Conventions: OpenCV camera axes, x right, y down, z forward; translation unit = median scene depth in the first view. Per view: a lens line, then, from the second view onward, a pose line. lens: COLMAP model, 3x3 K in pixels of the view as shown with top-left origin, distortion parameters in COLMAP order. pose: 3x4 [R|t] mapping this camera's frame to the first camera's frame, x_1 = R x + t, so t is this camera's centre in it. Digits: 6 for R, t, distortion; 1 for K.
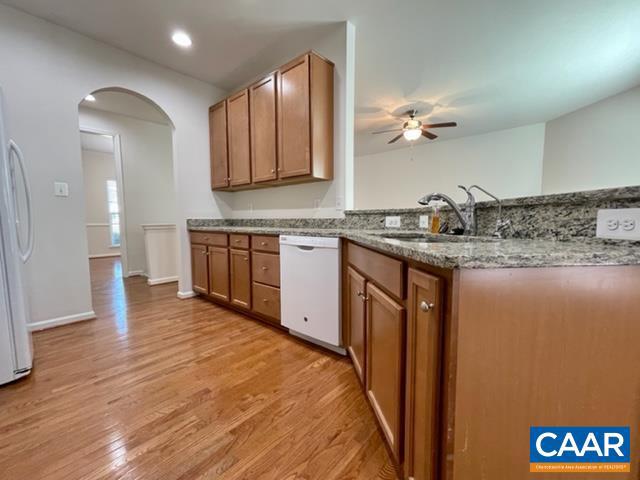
lens RADIAL K [[259.0, 0, 324.4], [0, 259.0, 237.5], [0, 0, 1]] dist [-0.002548, 0.002460]
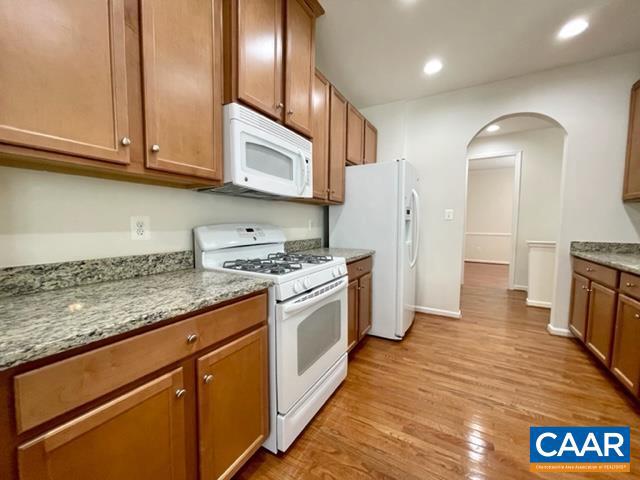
lens RADIAL K [[259.0, 0, 325.4], [0, 259.0, 244.6], [0, 0, 1]] dist [-0.002548, 0.002460]
pose [[0.217134, 0.088779, -0.972096, 0.124195], [-0.093749, 0.993149, 0.069761, -0.060362], [0.971630, 0.075986, 0.223969, 0.095022]]
